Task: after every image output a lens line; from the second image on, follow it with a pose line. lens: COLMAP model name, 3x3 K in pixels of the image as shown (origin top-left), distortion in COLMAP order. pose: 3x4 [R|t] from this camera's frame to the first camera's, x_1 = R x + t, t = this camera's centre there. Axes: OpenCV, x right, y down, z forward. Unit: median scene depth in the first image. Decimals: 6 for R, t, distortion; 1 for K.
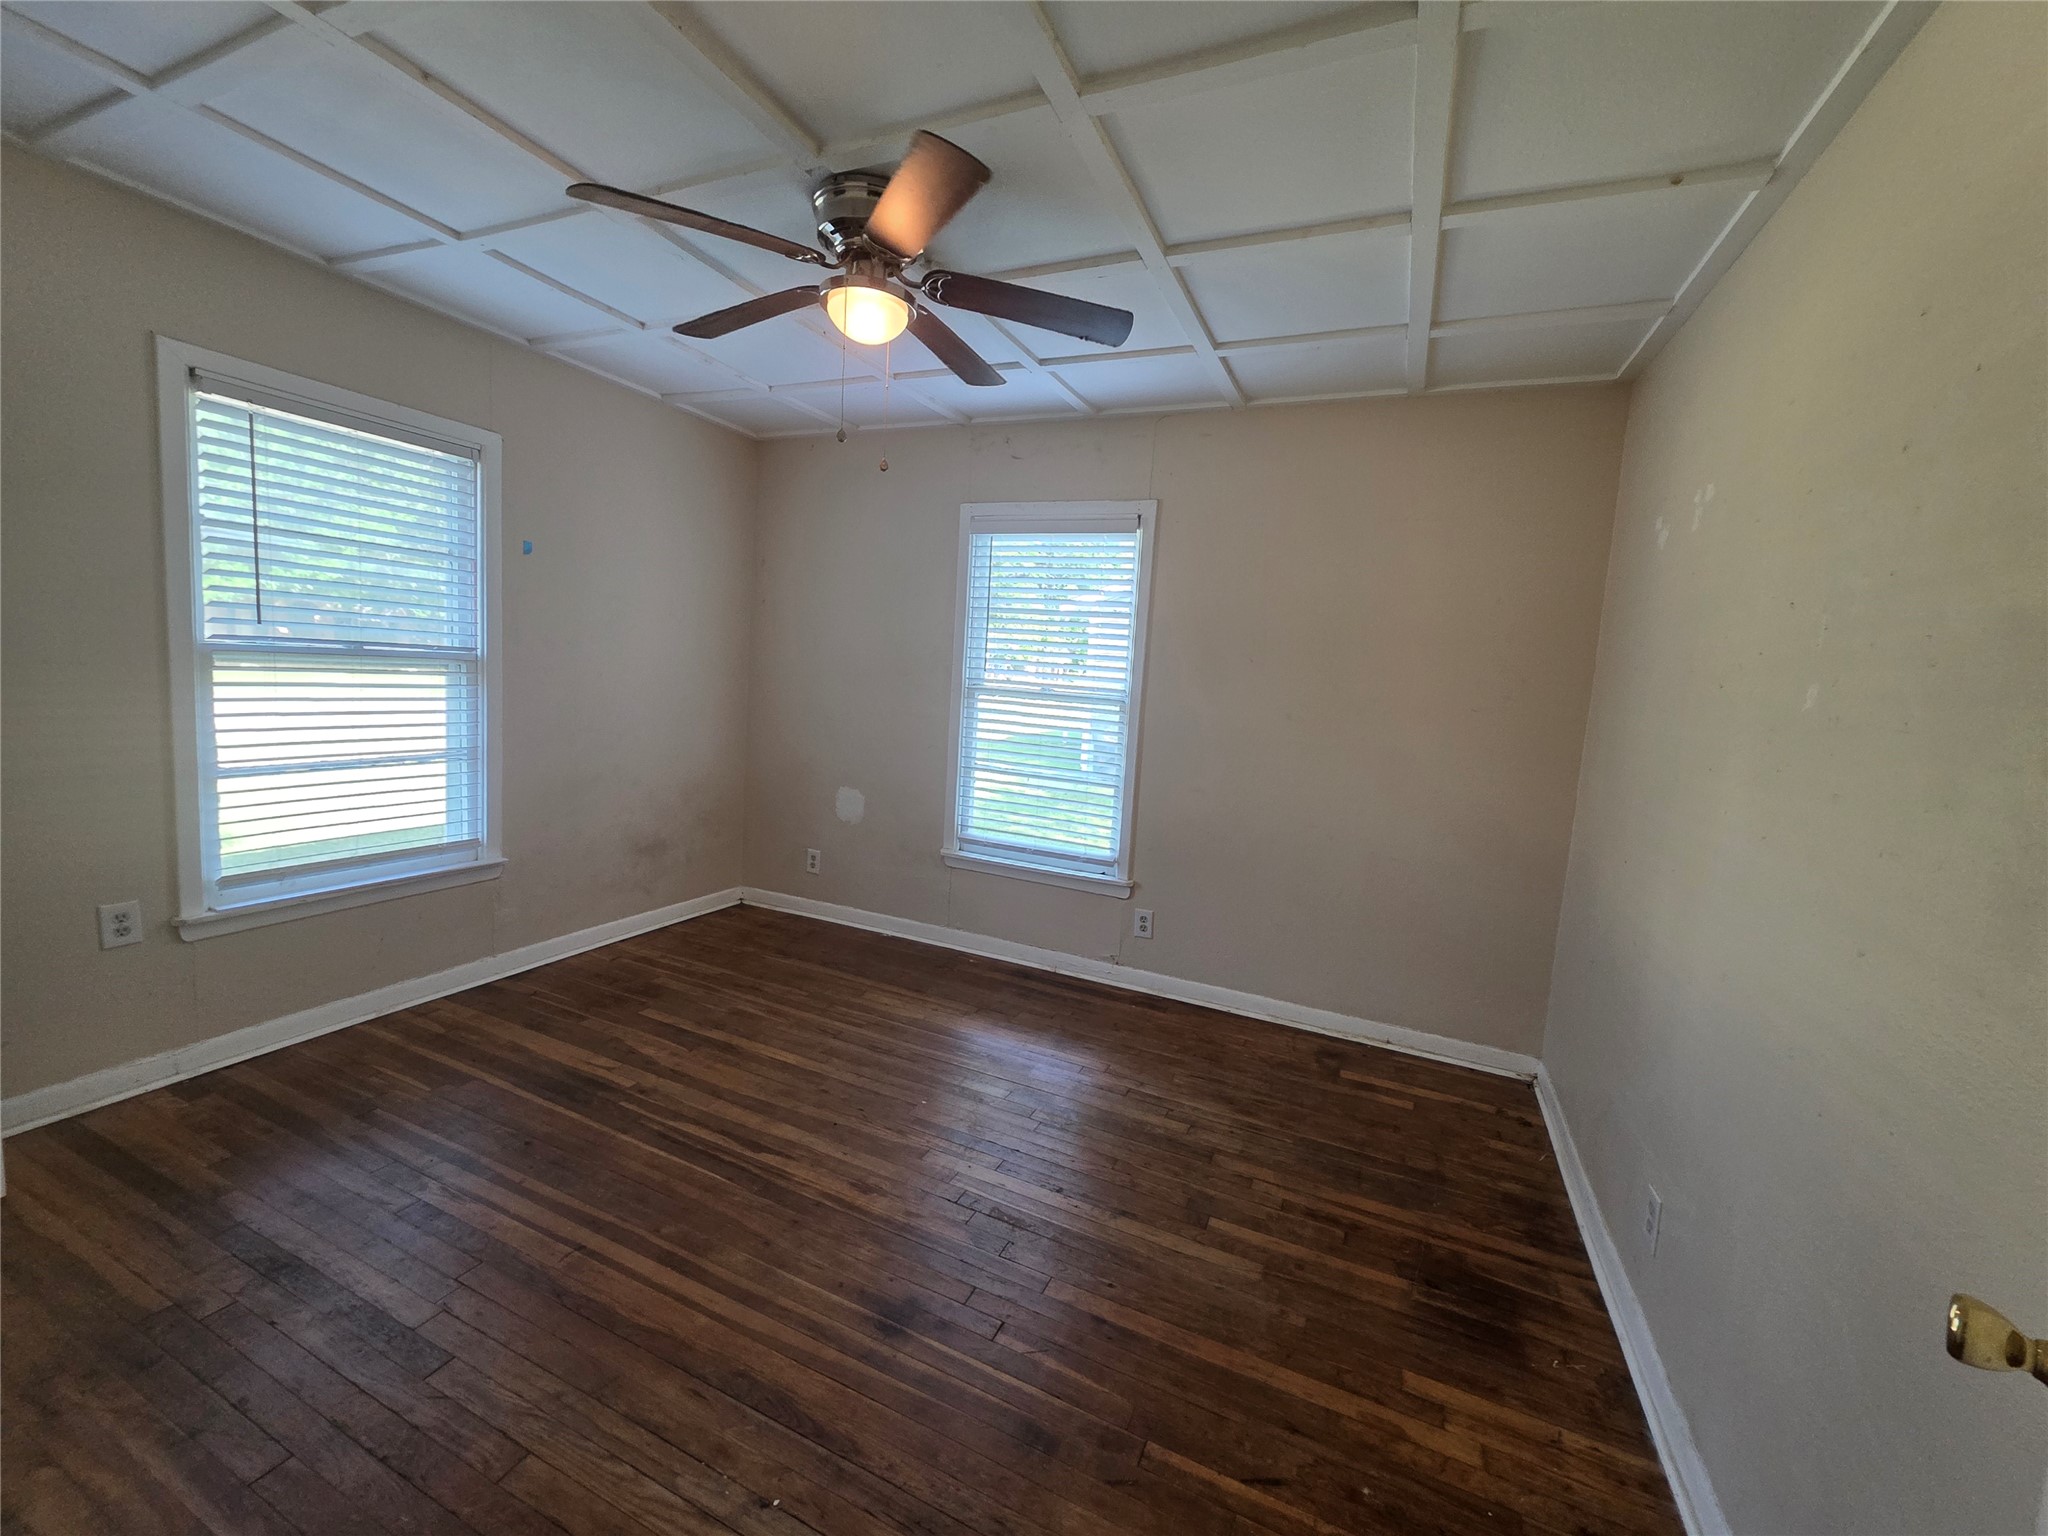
lens RADIAL K [[817.0, 0, 1025.8], [0, 817.0, 763.7], [0, 0, 1]] dist [-0.000549, 0.000210]
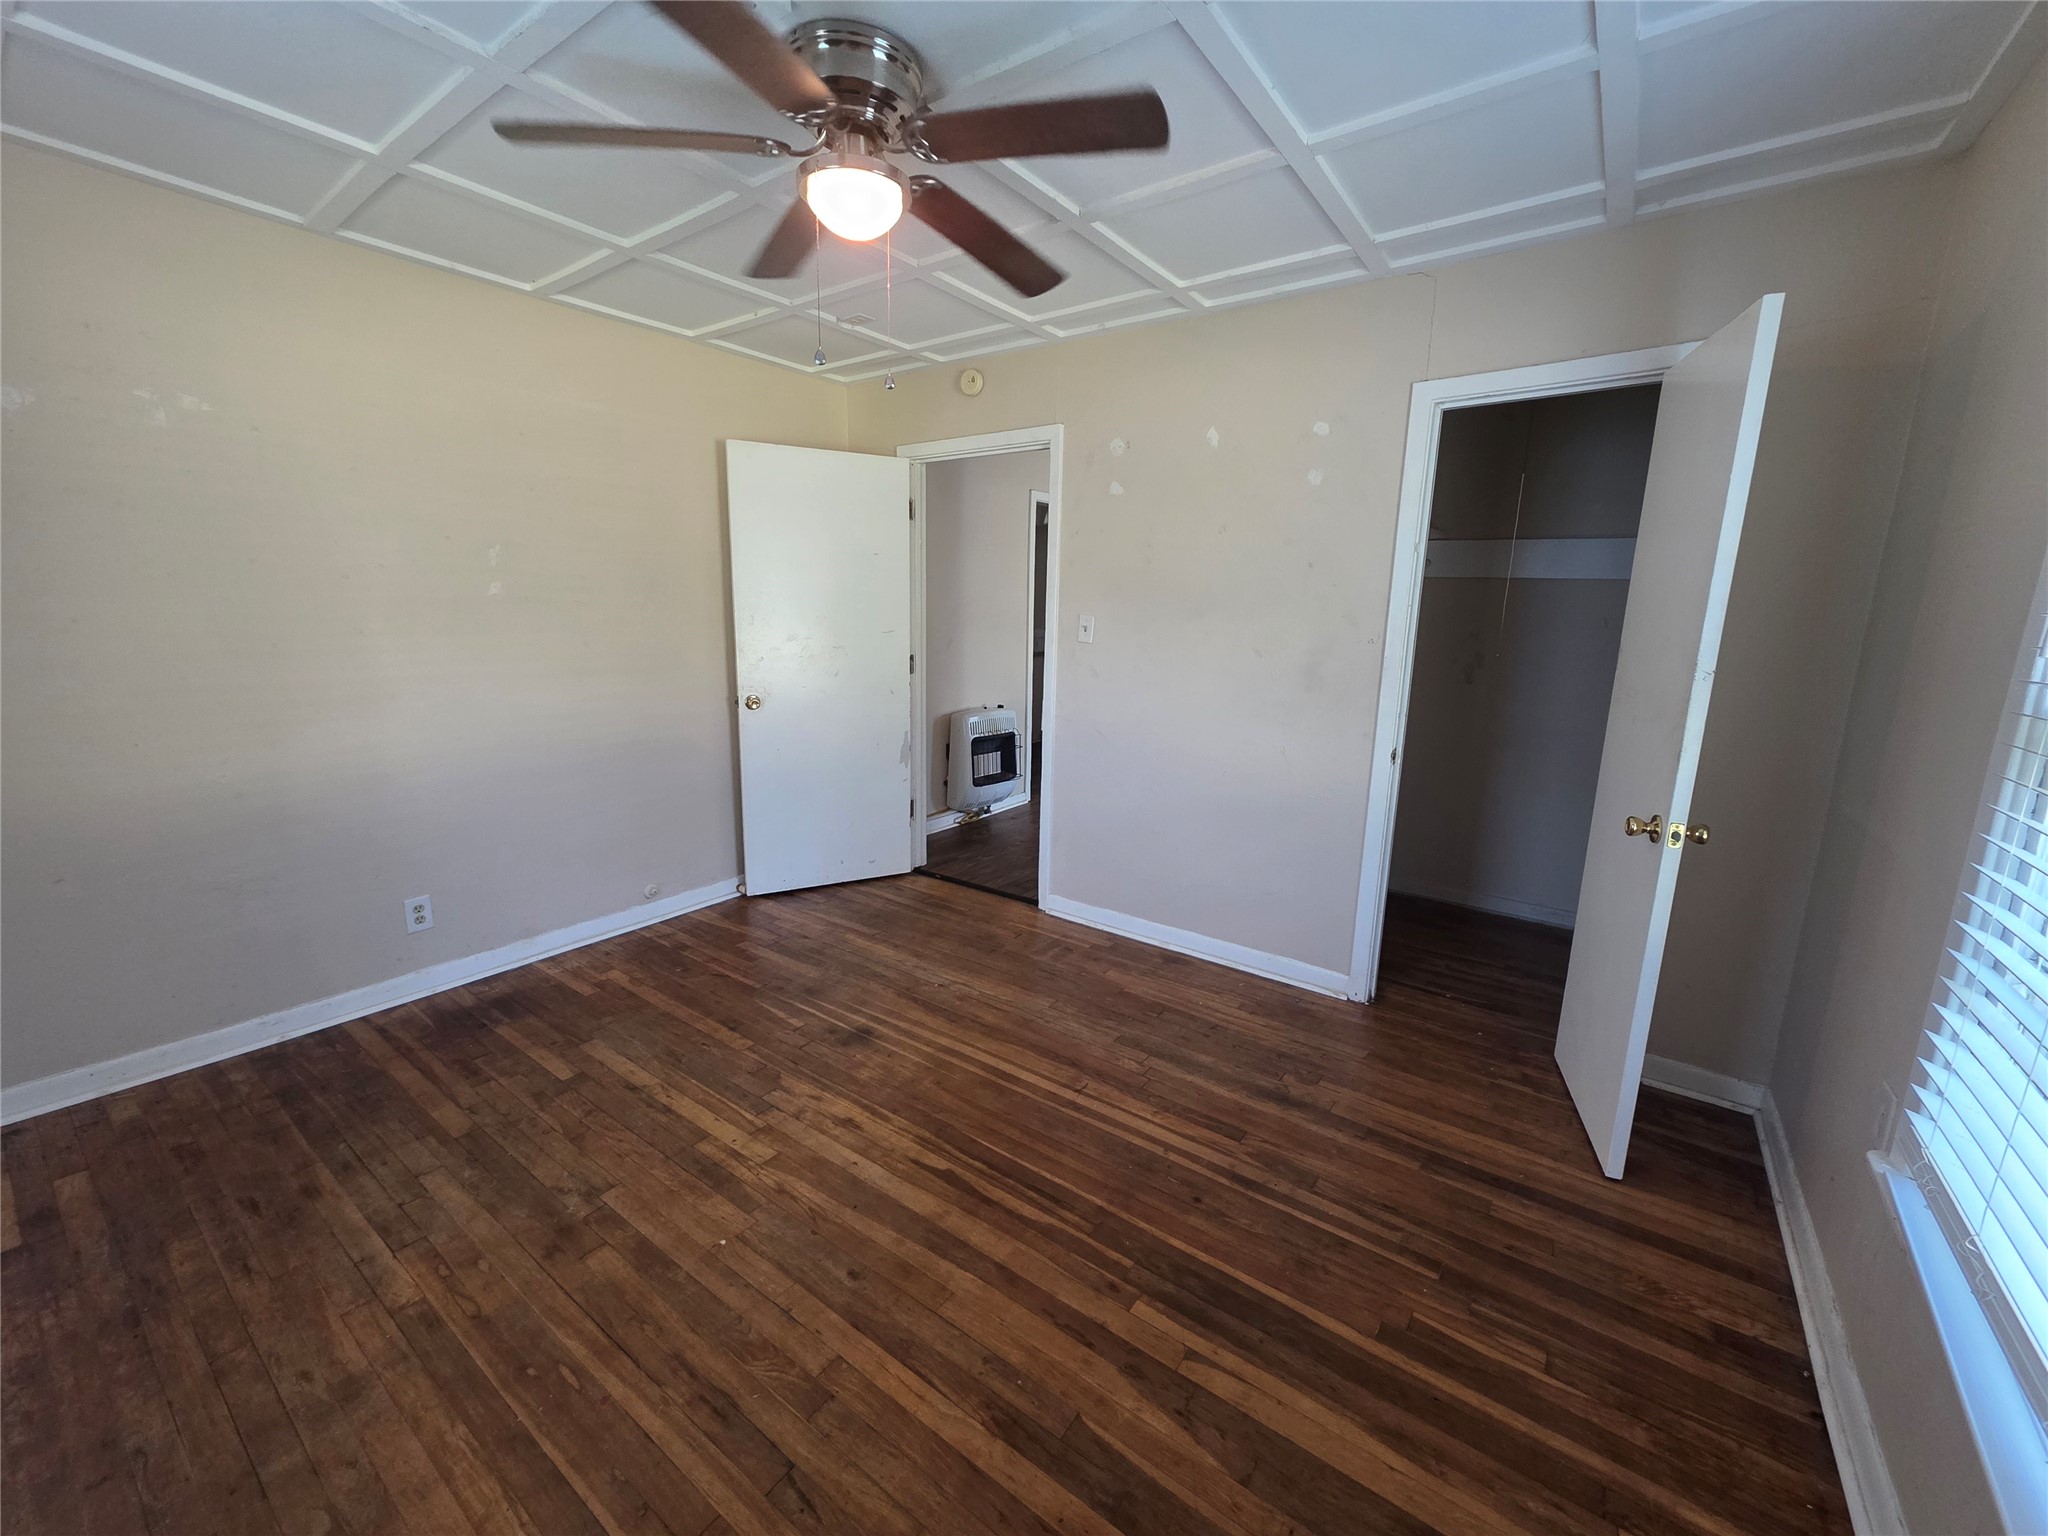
lens RADIAL K [[817.0, 0, 1022.3], [0, 817.0, 767.7], [0, 0, 1]] dist [-0.000549, 0.000210]
pose [[-0.974073, -0.126862, 0.187316, -0.538336], [-0.061777, 0.945667, 0.319213, -0.249073], [-0.217634, 0.299365, -0.928987, 1.743759]]
